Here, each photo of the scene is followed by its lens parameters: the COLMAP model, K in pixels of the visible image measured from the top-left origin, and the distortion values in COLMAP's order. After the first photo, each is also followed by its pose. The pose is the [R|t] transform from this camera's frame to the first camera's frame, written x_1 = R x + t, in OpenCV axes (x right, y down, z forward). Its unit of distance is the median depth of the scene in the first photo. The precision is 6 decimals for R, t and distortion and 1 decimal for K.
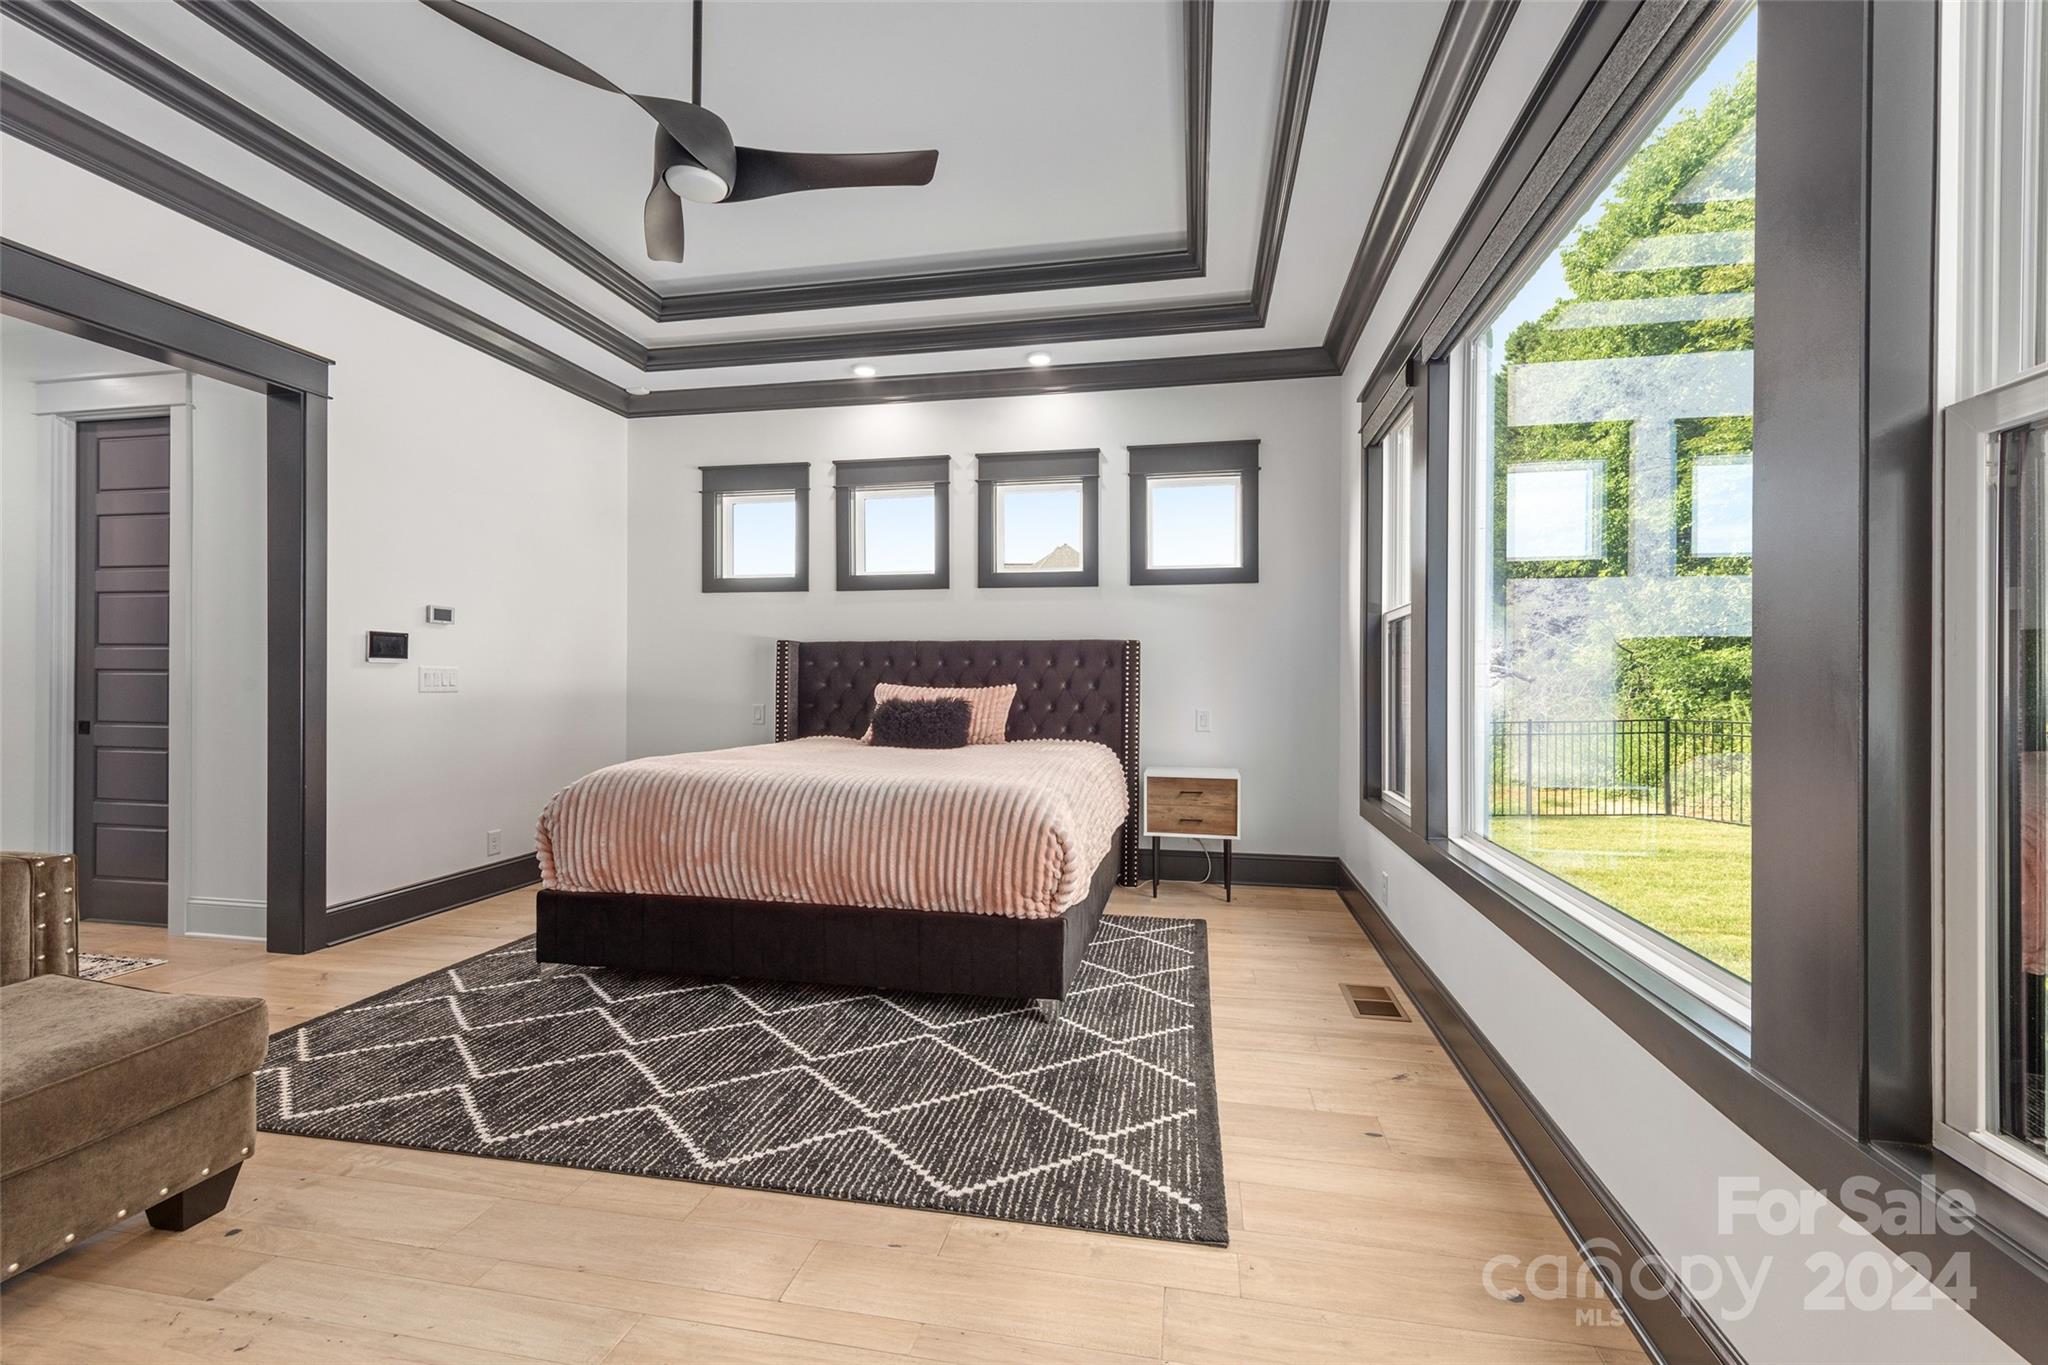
lens RADIAL K [[852.8, 0, 1036.8], [0, 852.8, 682.1], [0, 0, 1]] dist [0.008210, -0.000118]
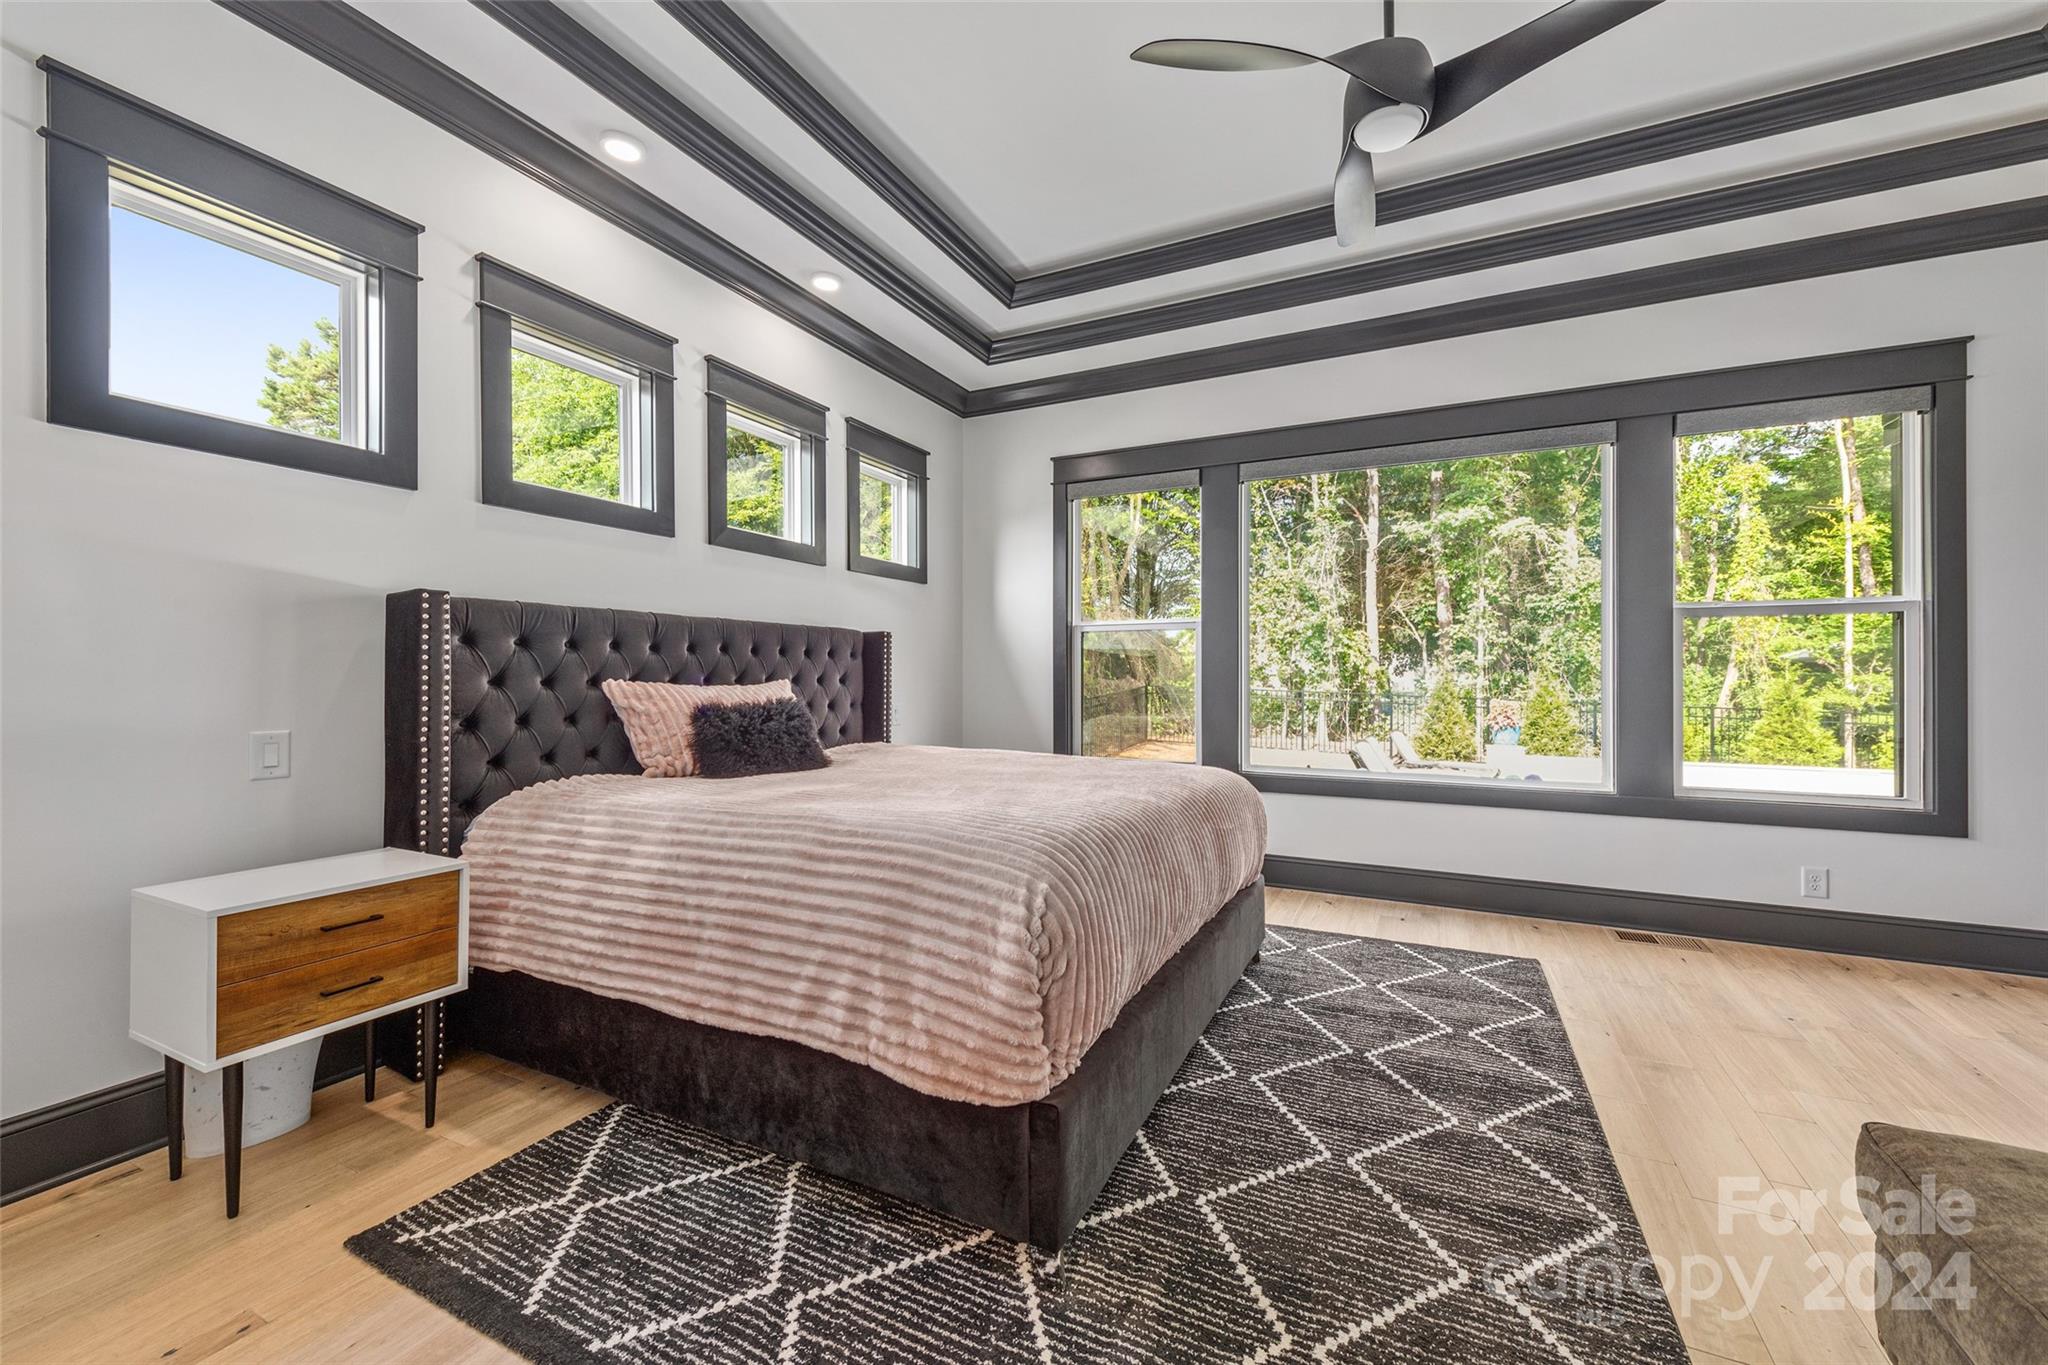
lens RADIAL K [[801.0, 0, 1041.8], [0, 801.0, 682.8], [0, 0, 1]] dist [0.009413, -0.002541]
pose [[0.262018, -0.010573, 0.965005, -0.675761], [-0.004601, 0.999915, 0.012205, -0.004614], [-0.965052, -0.007638, 0.261947, 0.583695]]
